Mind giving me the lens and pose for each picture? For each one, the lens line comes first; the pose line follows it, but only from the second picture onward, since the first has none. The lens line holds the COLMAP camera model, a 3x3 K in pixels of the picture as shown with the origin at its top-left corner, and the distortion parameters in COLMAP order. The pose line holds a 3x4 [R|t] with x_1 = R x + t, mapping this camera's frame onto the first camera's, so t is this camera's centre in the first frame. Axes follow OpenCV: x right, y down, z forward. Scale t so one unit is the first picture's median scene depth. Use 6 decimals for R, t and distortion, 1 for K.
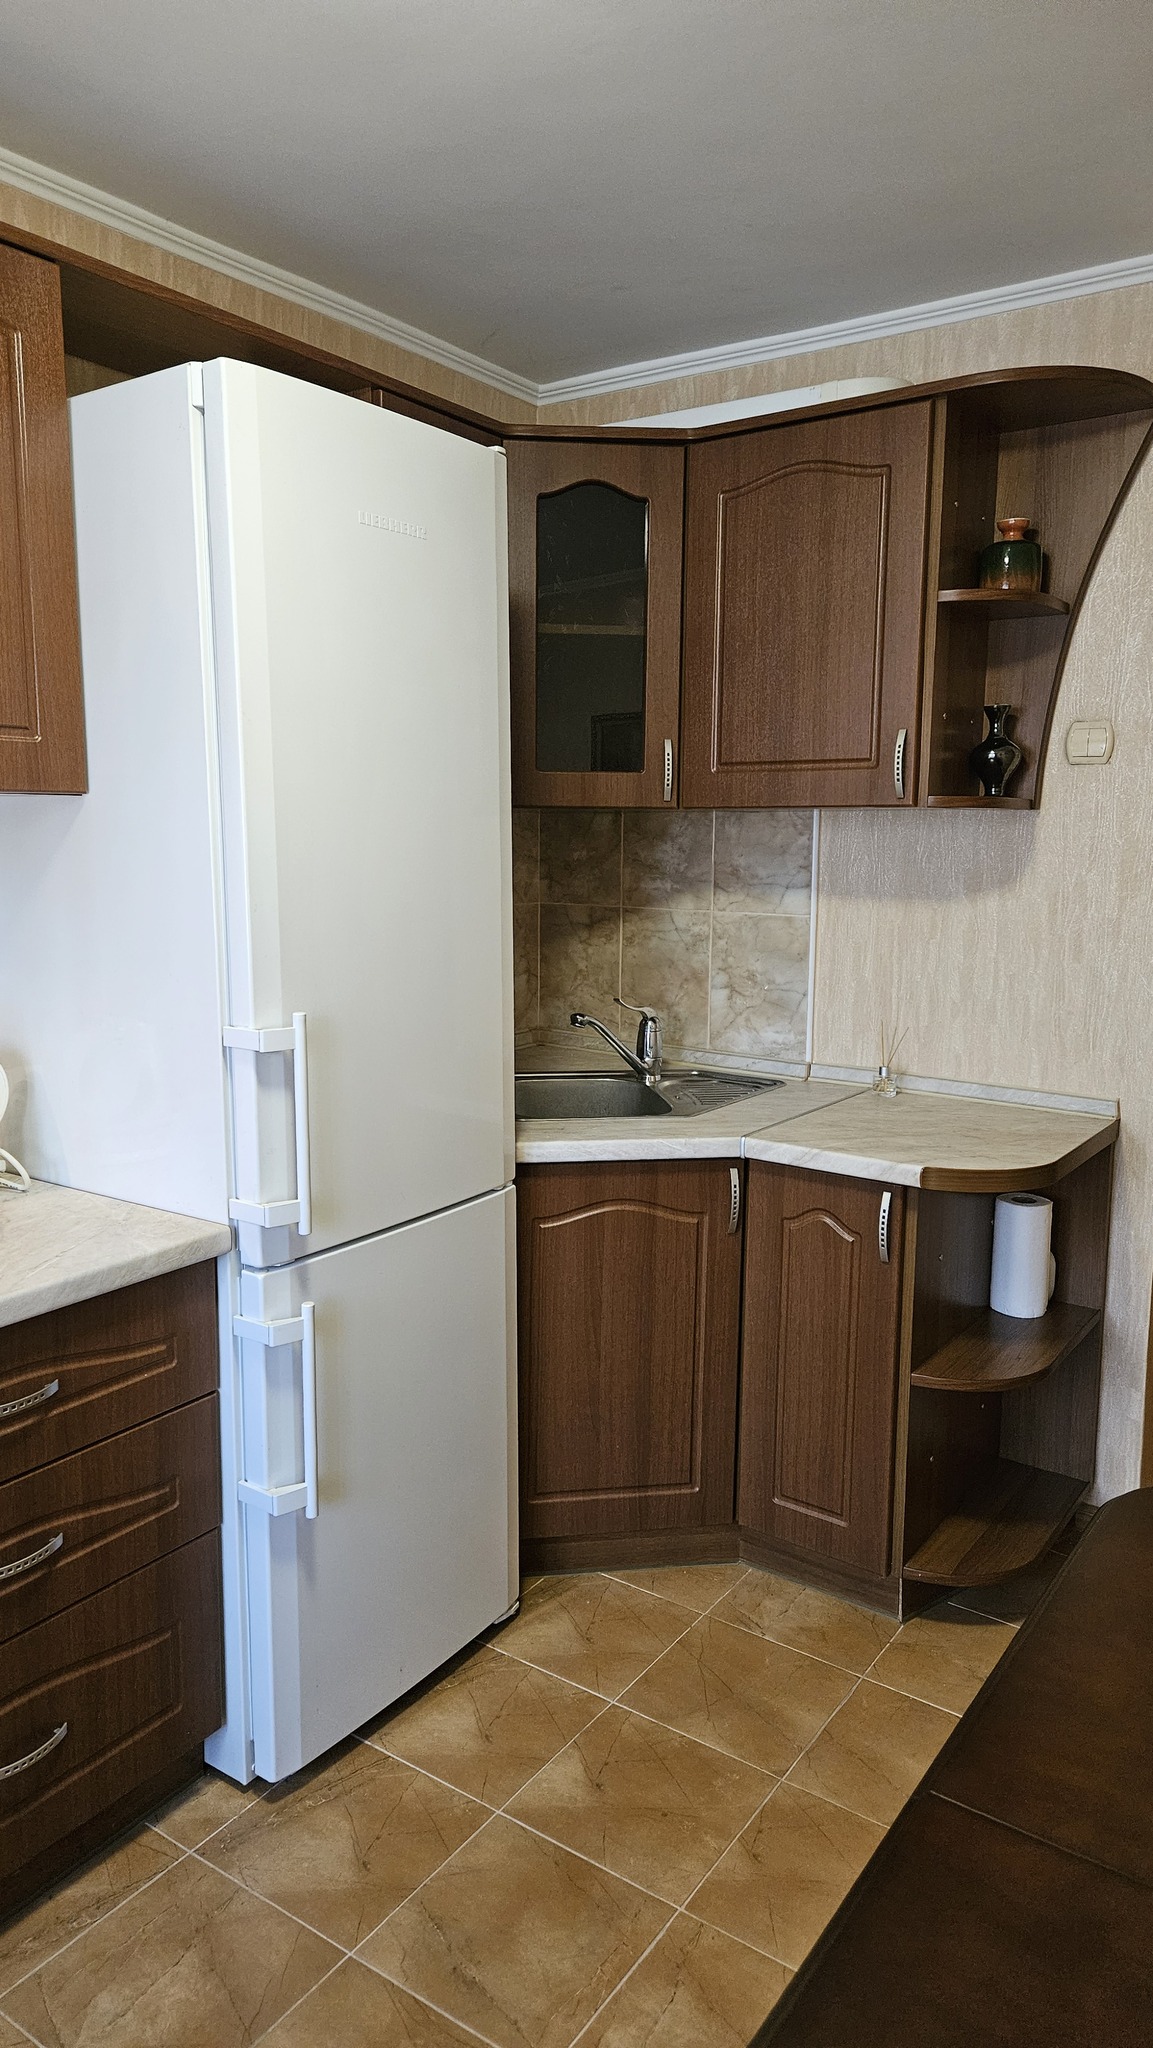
lens RADIAL K [[1358.0, 0, 570.8], [0, 1358.0, 1002.6], [0, 0, 1]] dist [0.076080, -0.065723]
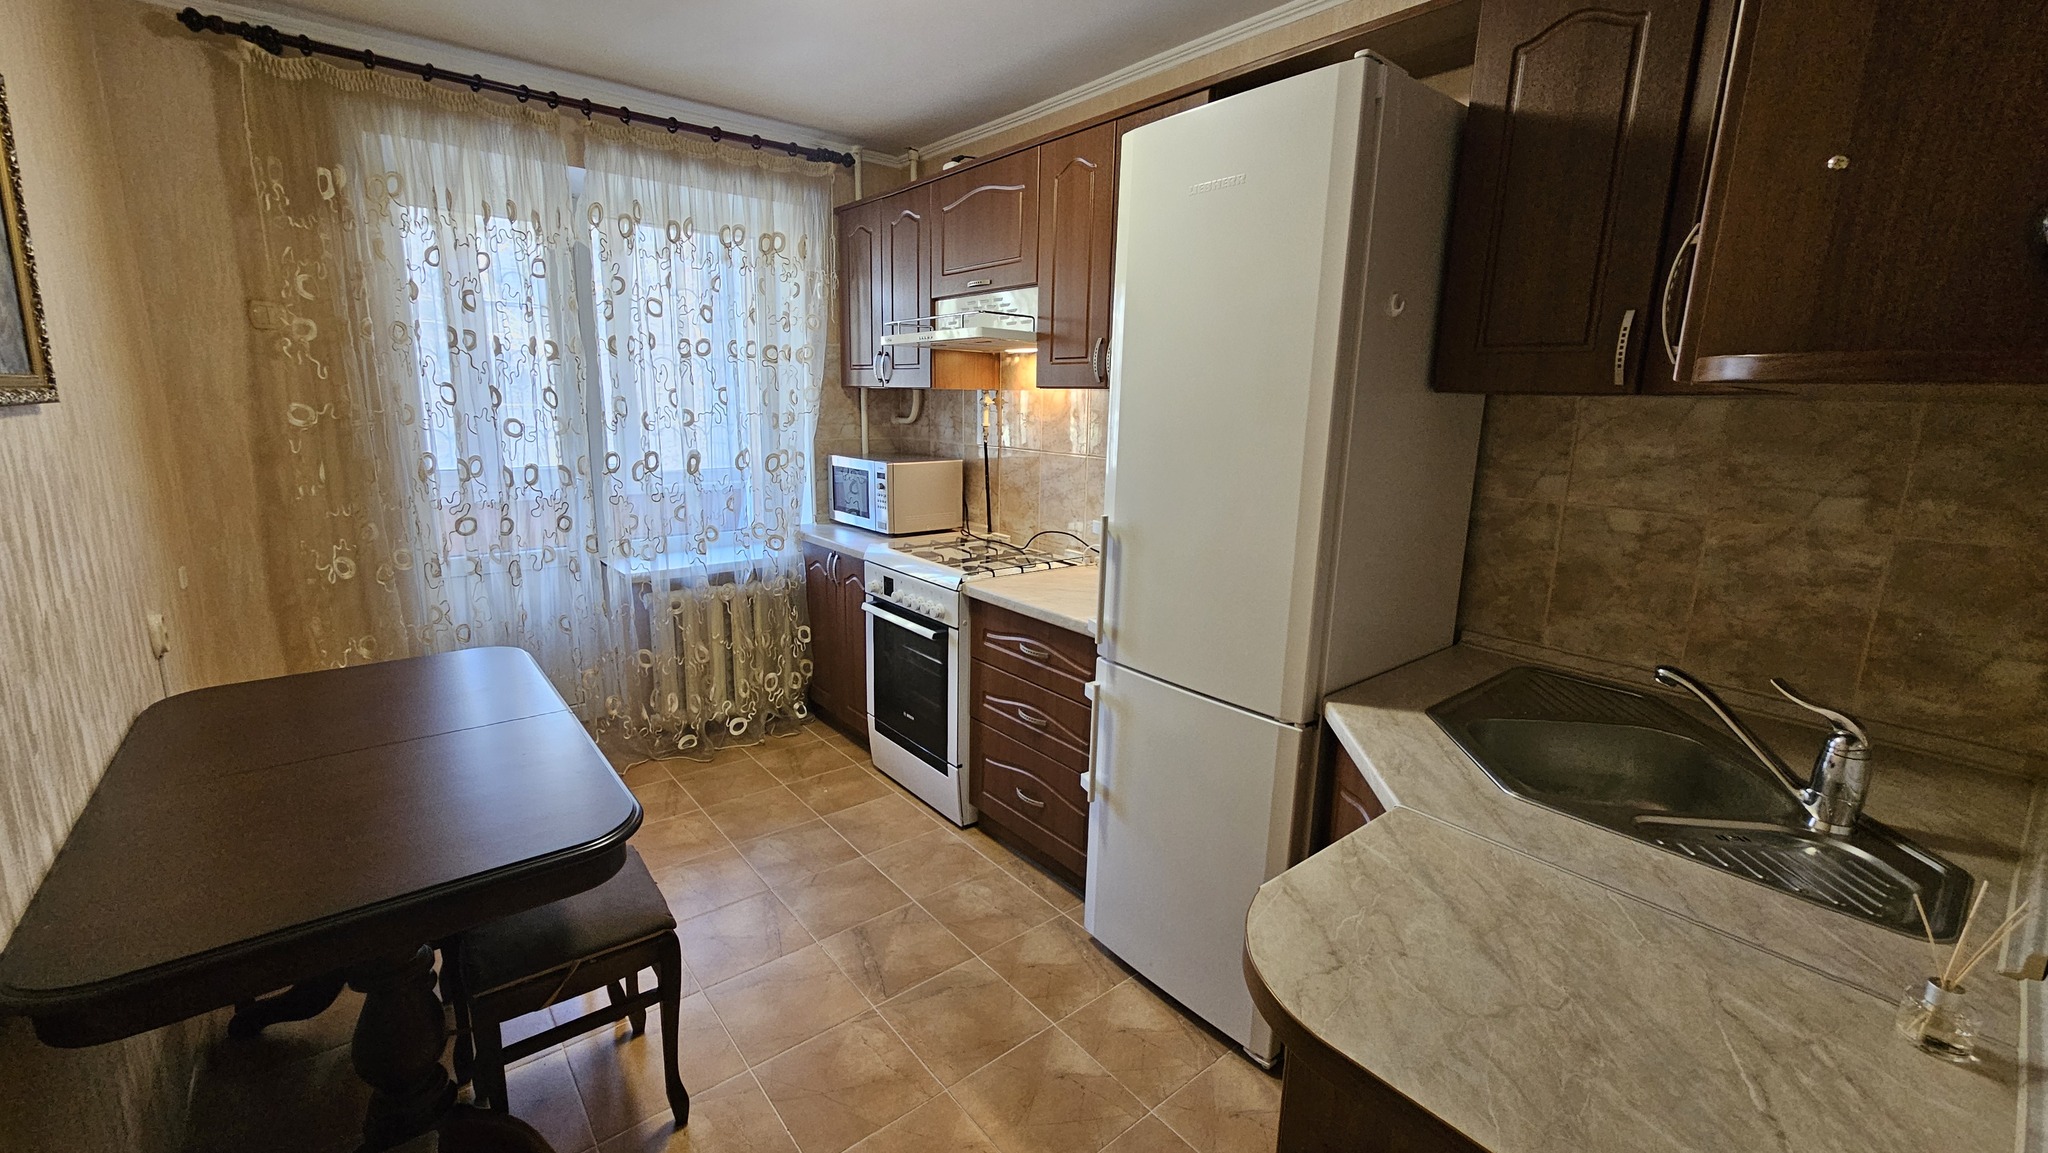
lens RADIAL K [[837.2, 0, 1014.8], [0, 837.2, 571.3], [0, 0, 1]] dist [-0.001197, -0.000327]
pose [[-0.285519, 0.185166, -0.940315, 0.647661], [-0.142843, 0.961976, 0.232805, -0.118684], [0.947668, 0.200788, -0.248213, 0.907784]]
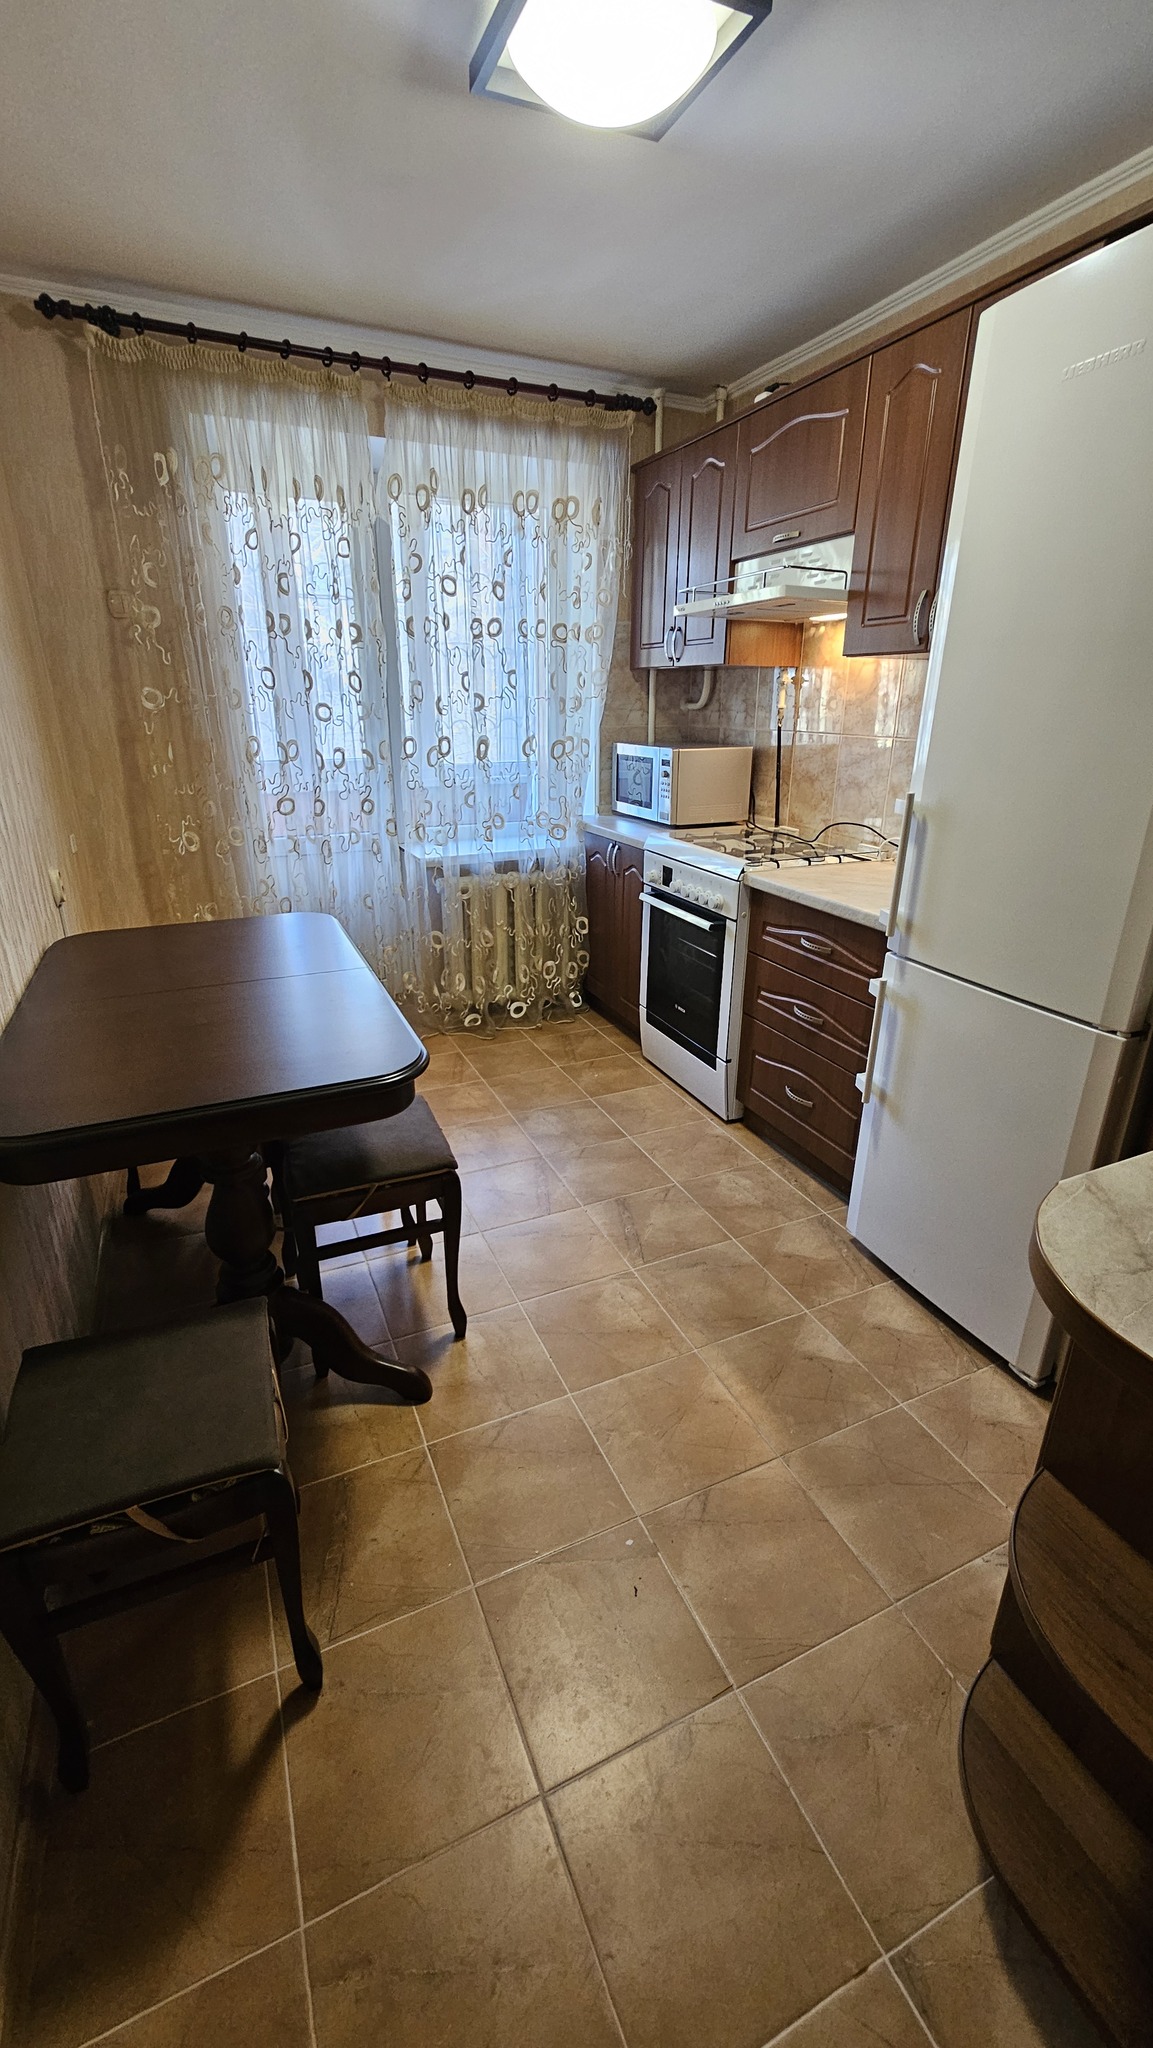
lens RADIAL K [[837.2, 0, 579.5], [0, 837.2, 1019.4], [0, 0, 1]] dist [-0.001197, -0.000327]
pose [[-0.518748, 0.300605, -0.800335, 0.641091], [-0.115886, 0.902780, 0.414197, -0.084396], [0.847036, 0.307612, -0.433479, 0.909975]]
